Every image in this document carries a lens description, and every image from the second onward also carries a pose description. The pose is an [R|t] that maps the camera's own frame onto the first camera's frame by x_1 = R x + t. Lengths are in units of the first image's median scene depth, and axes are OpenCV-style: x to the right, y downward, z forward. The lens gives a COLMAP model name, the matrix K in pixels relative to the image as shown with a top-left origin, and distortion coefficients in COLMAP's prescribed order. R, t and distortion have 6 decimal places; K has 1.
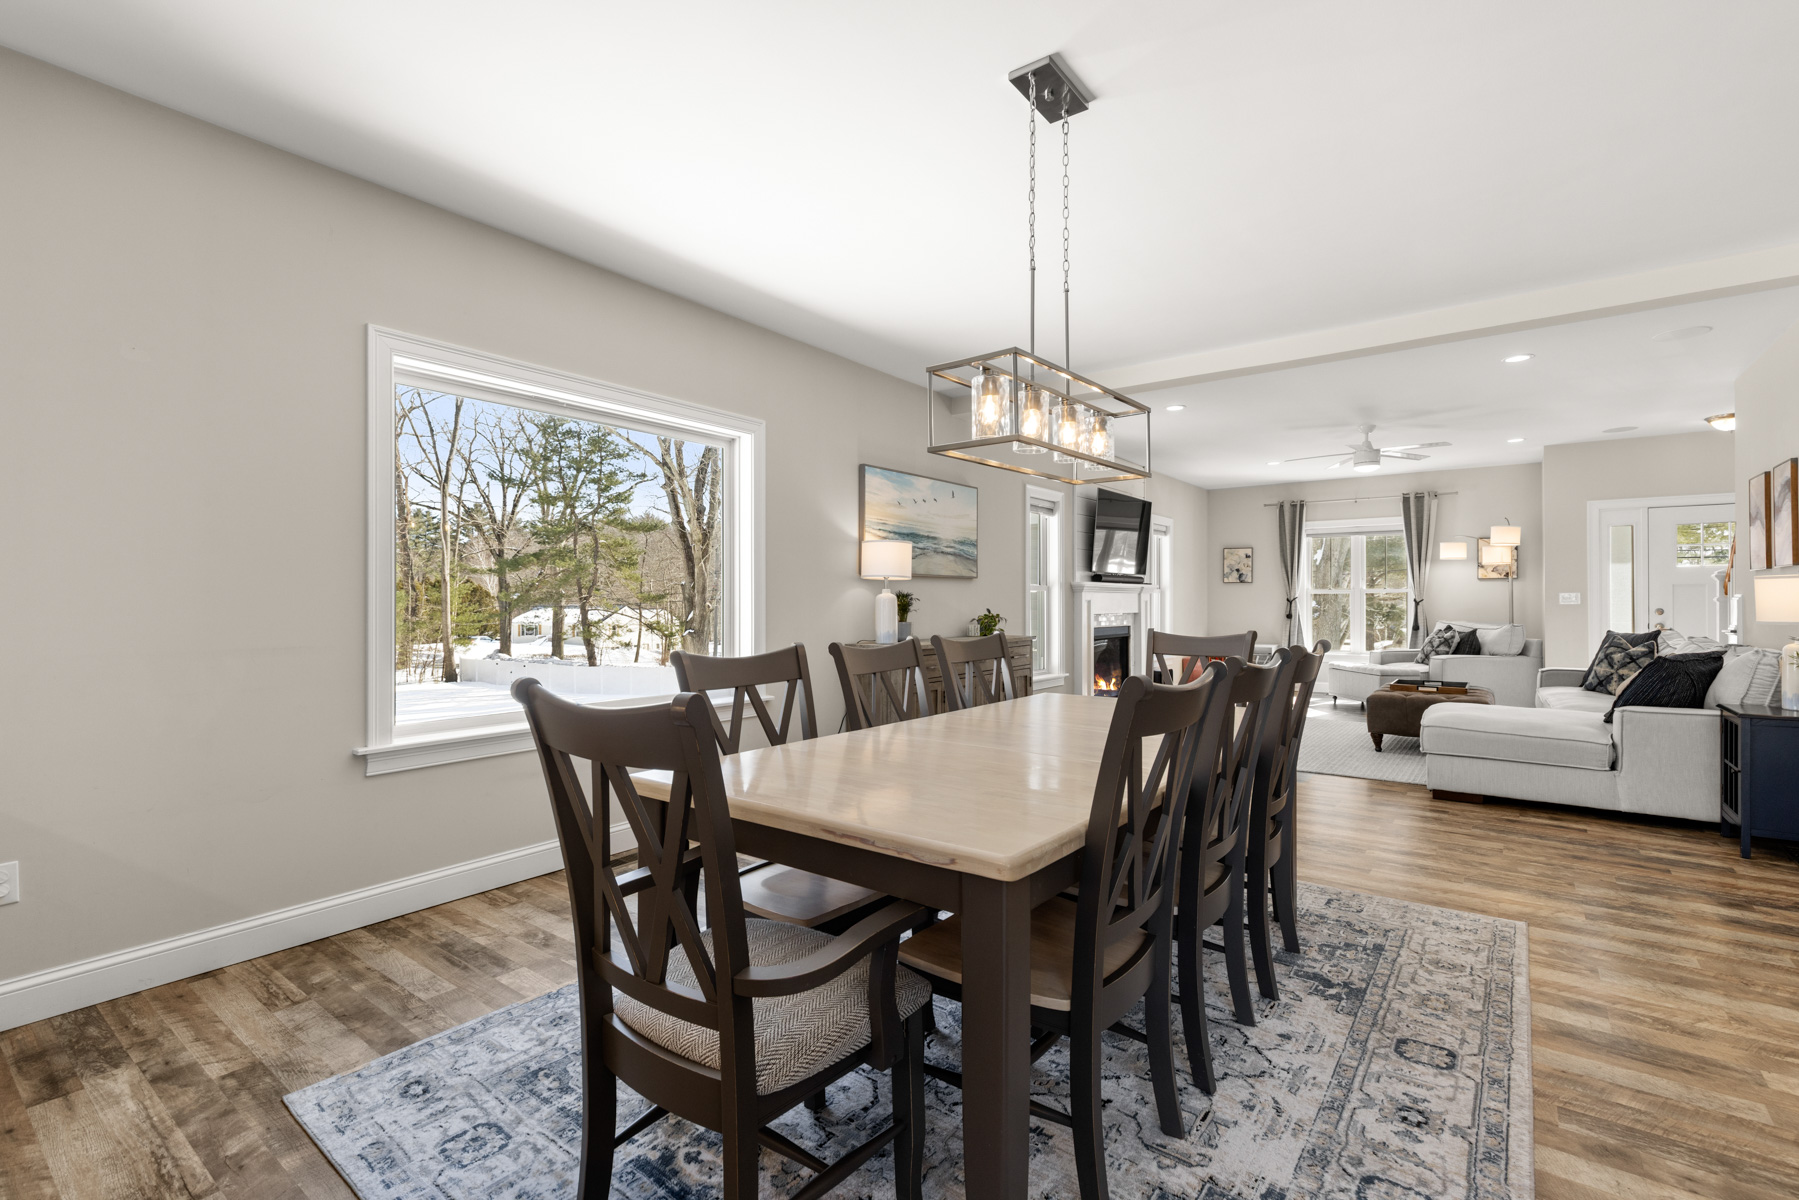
lens RADIAL K [[798.0, 0, 897.0], [0, 798.0, 603.6], [0, 0, 1]] dist [0.000593, -0.002822]
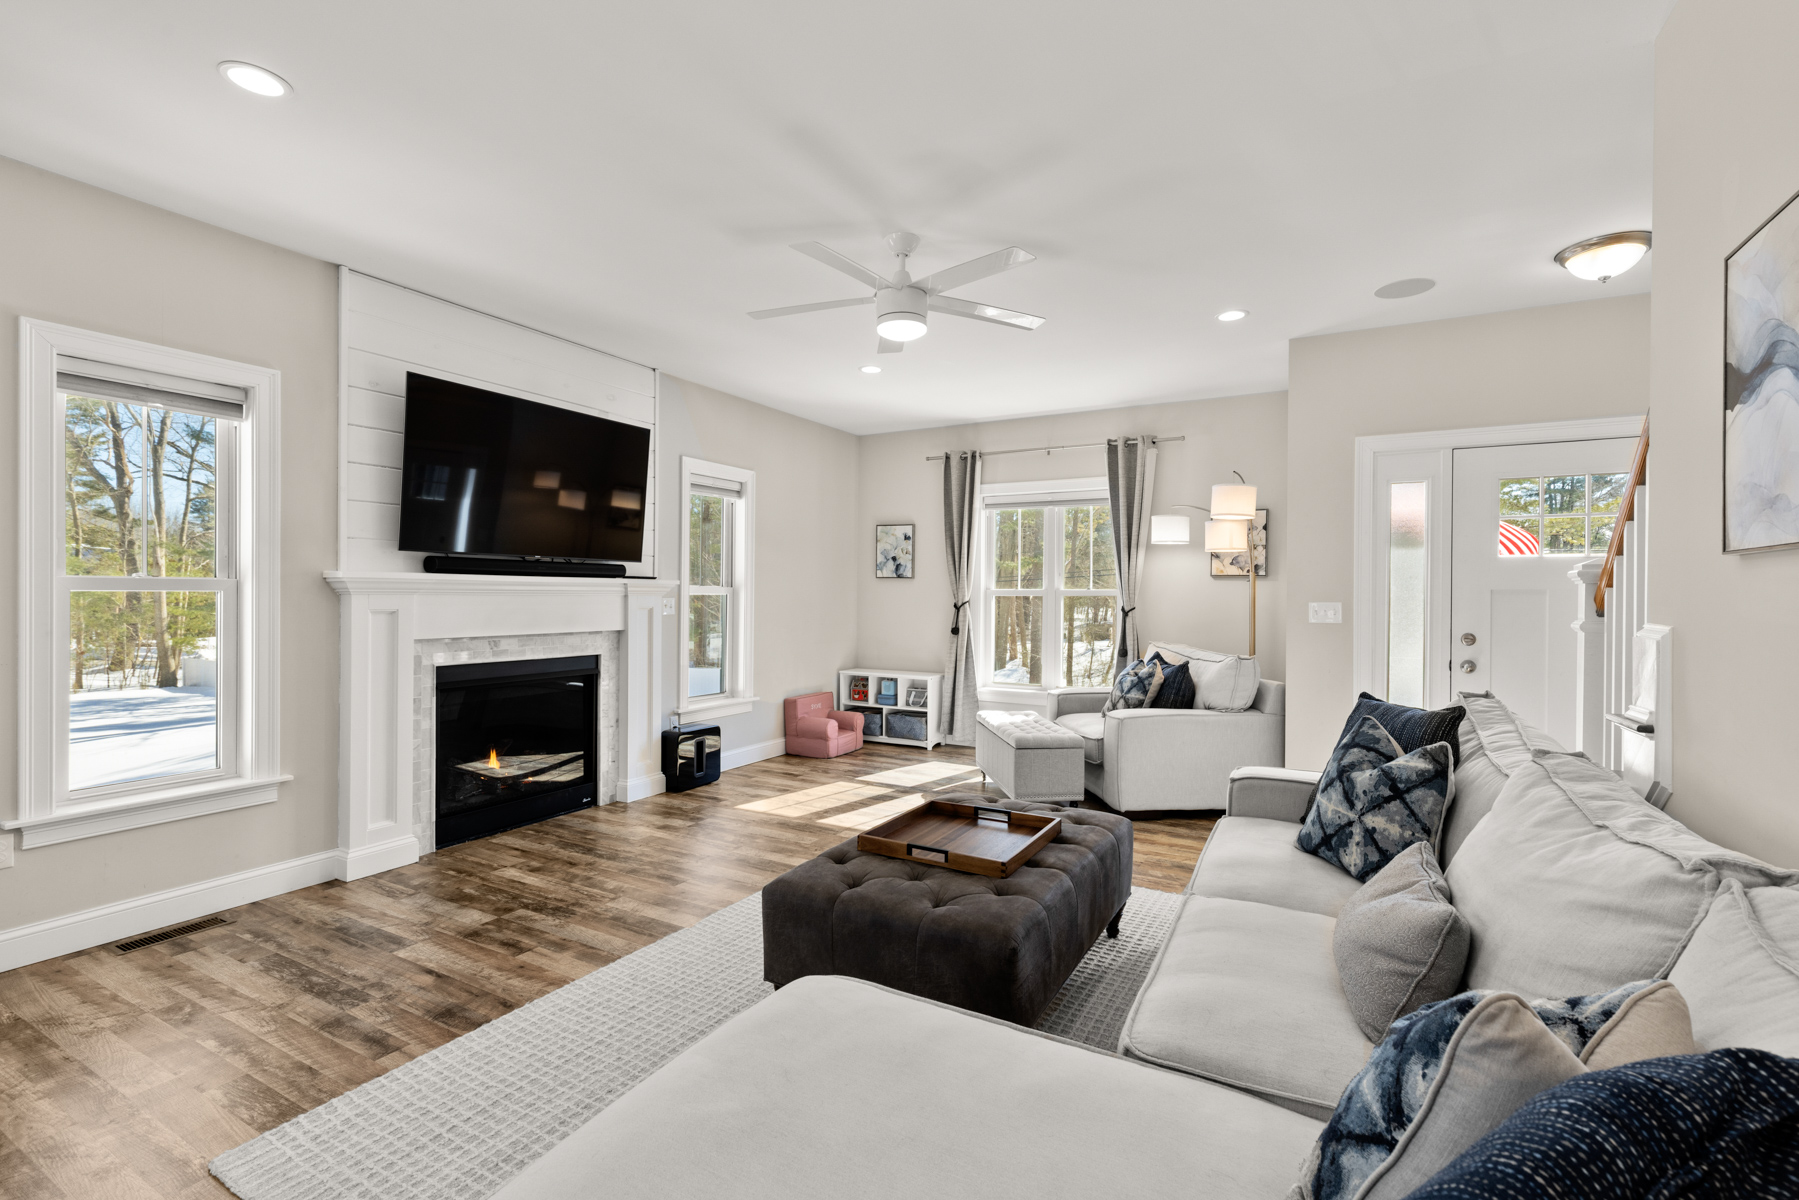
lens RADIAL K [[798.0, 0, 927.9], [0, 798.0, 605.8], [0, 0, 1]] dist [0.000593, -0.002822]
pose [[0.985634, 0.004557, 0.168833, 0.589418], [-0.006657, 0.999907, 0.011873, -0.019795], [-0.168763, -0.012827, 0.985573, 0.612847]]
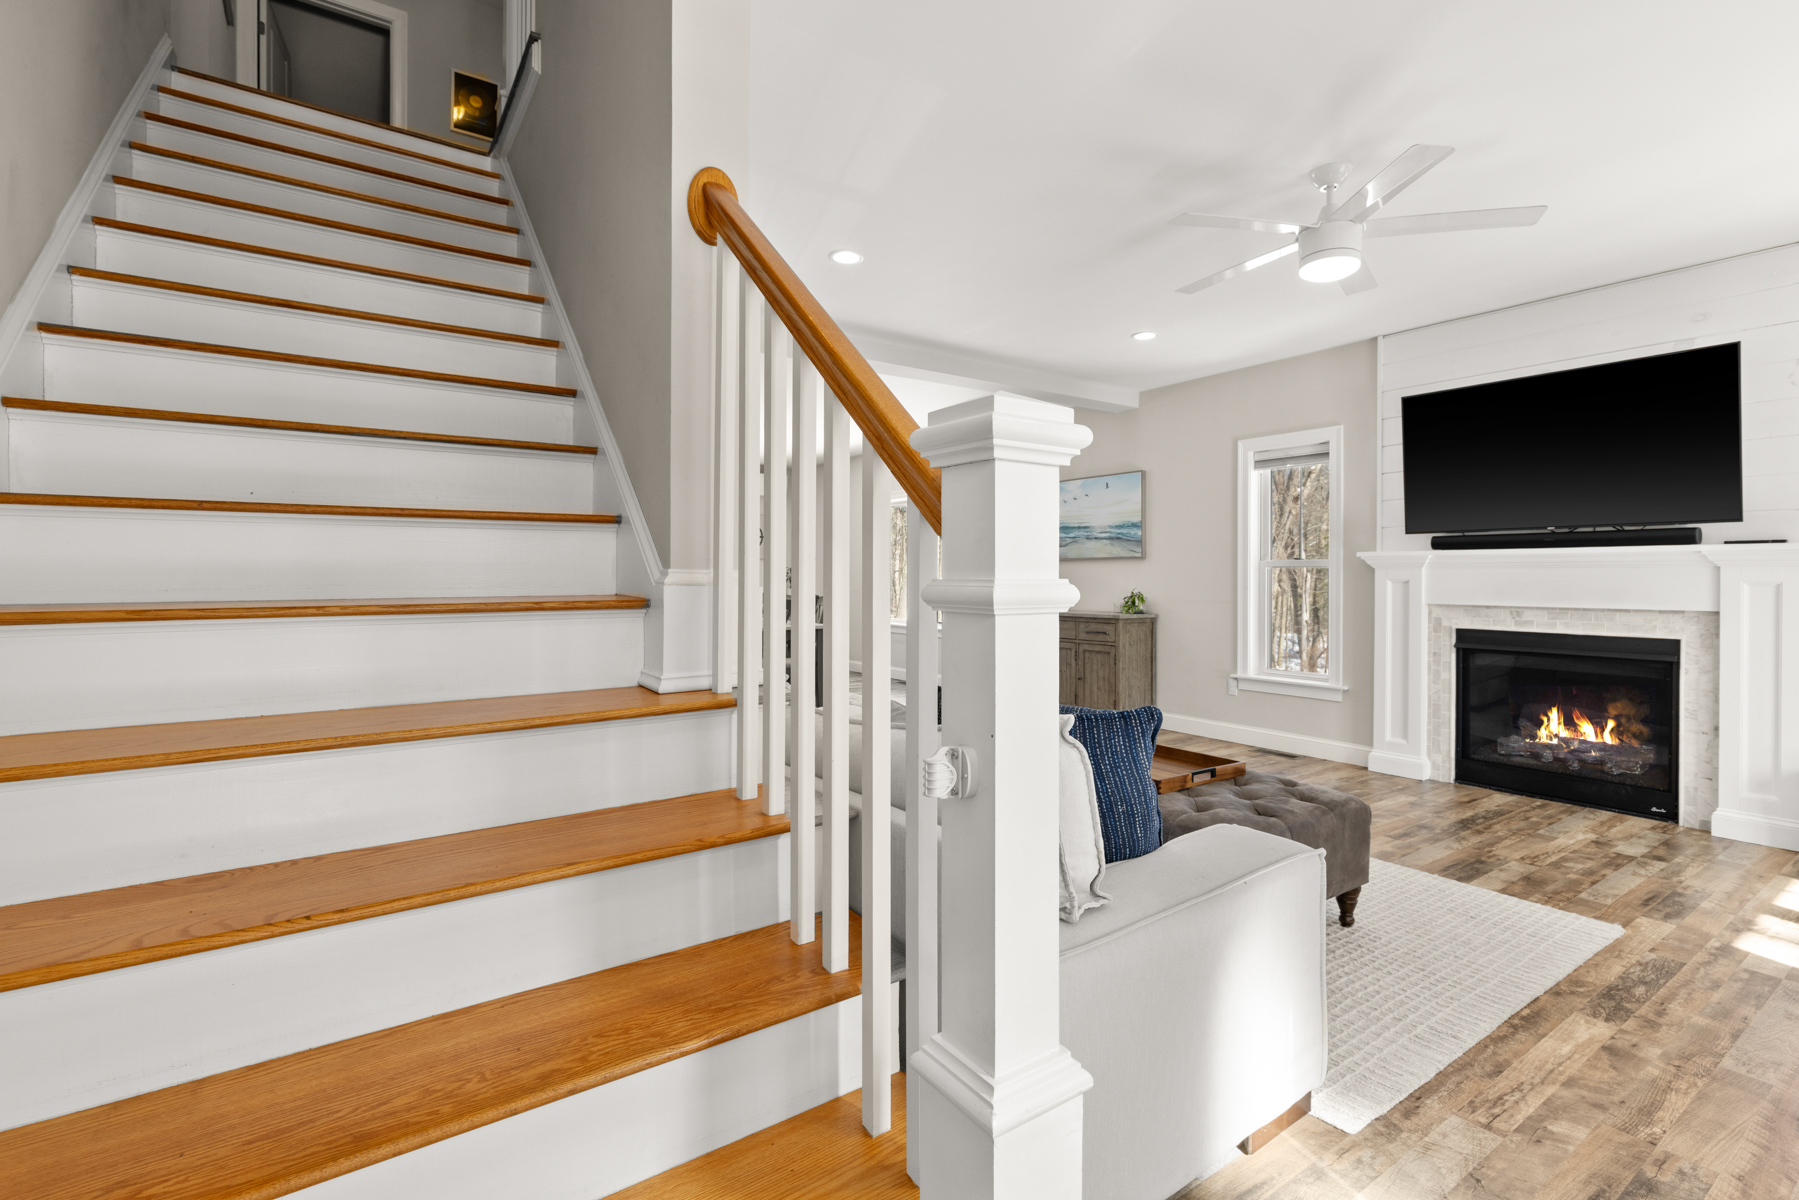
lens RADIAL K [[798.0, 0, 900.1], [0, 798.0, 579.9], [0, 0, 1]] dist [0.000593, -0.002822]
pose [[-0.293499, -0.000629, -0.955959, 1.174164], [-0.010641, 0.999940, 0.002609, -0.004040], [0.955900, 0.010938, -0.293489, 1.012668]]
